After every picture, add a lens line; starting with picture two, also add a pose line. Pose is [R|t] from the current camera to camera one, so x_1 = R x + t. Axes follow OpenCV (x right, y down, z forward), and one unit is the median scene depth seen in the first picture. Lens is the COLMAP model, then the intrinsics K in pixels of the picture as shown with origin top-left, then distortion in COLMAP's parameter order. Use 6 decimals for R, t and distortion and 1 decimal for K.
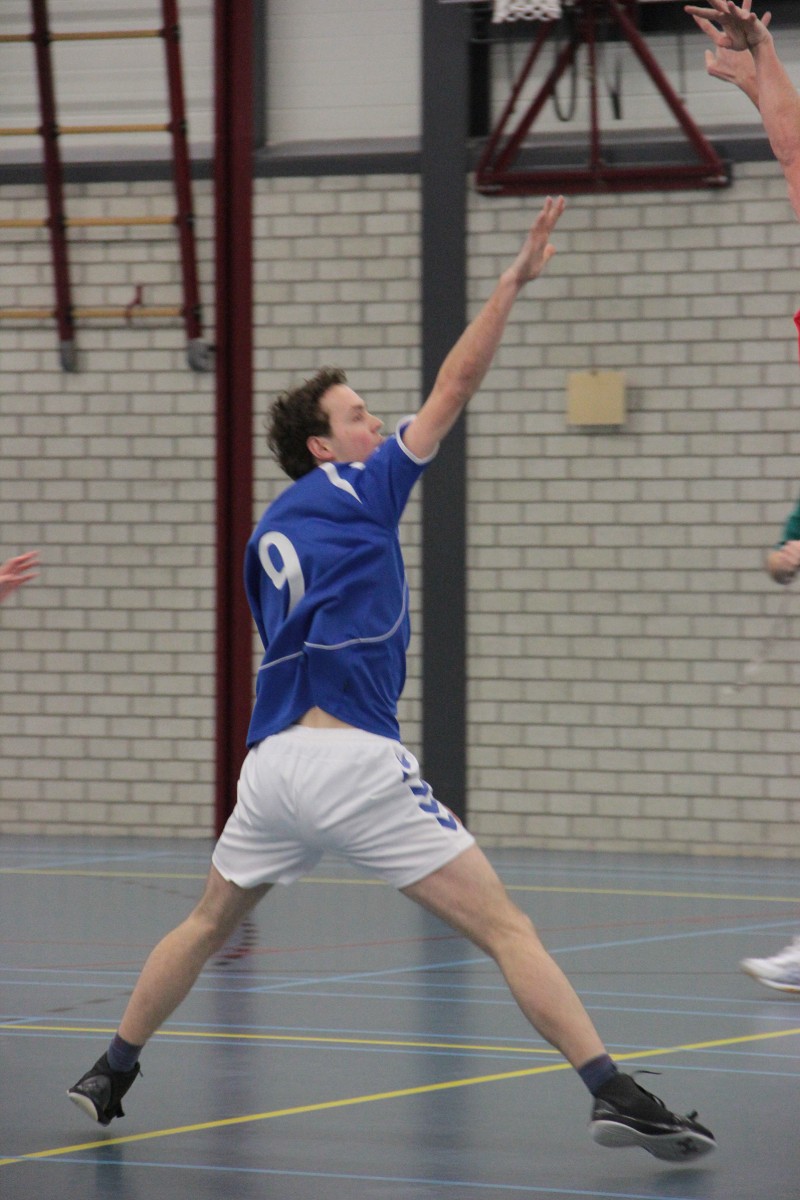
lens RADIAL K [[6812.7, 0, 410.9], [0, 6812.7, 625.9], [0, 0, 1]] dist [1.734623, 0.000000]
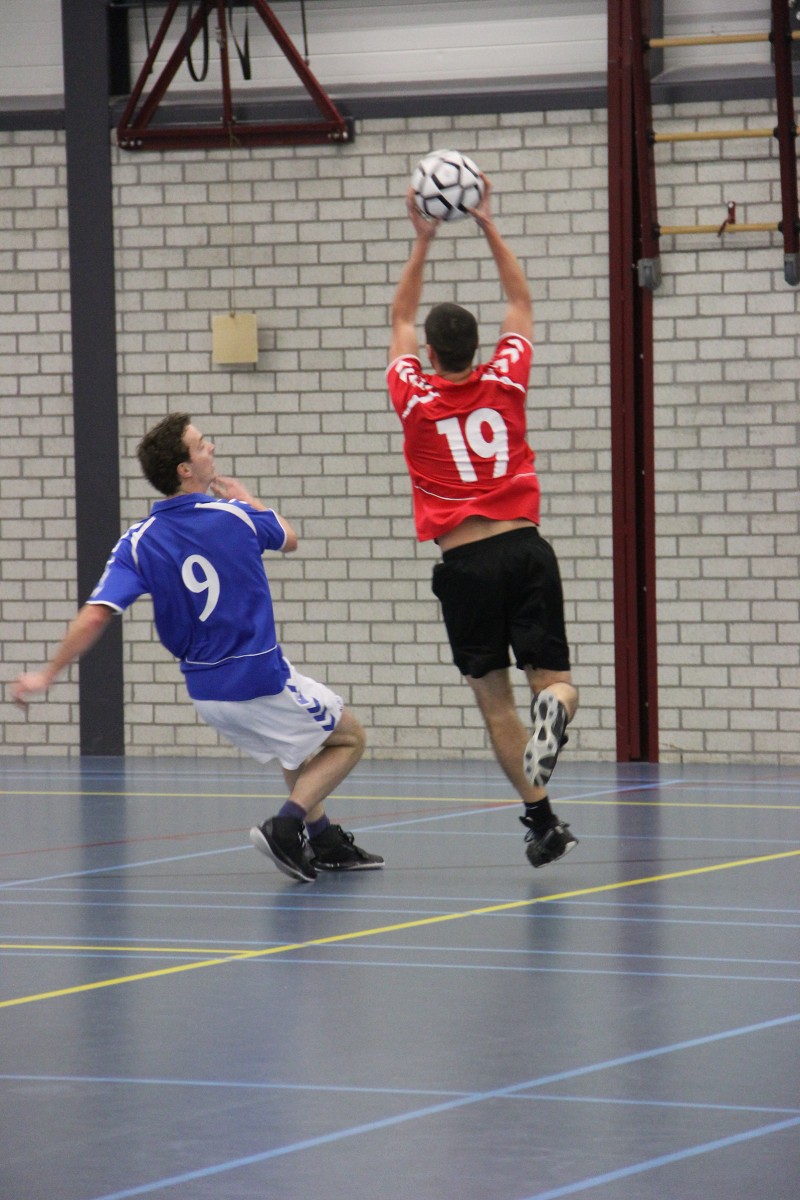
lens RADIAL K [[5851.9, 0, 367.1], [0, 5851.9, 570.2], [0, 0, 1]] dist [1.435293, 0.000000]
pose [[0.982904, -0.022985, 0.182680, -0.122287], [0.022300, 0.999734, 0.005800, -0.001779], [-0.182765, -0.001627, 0.983155, 0.087572]]
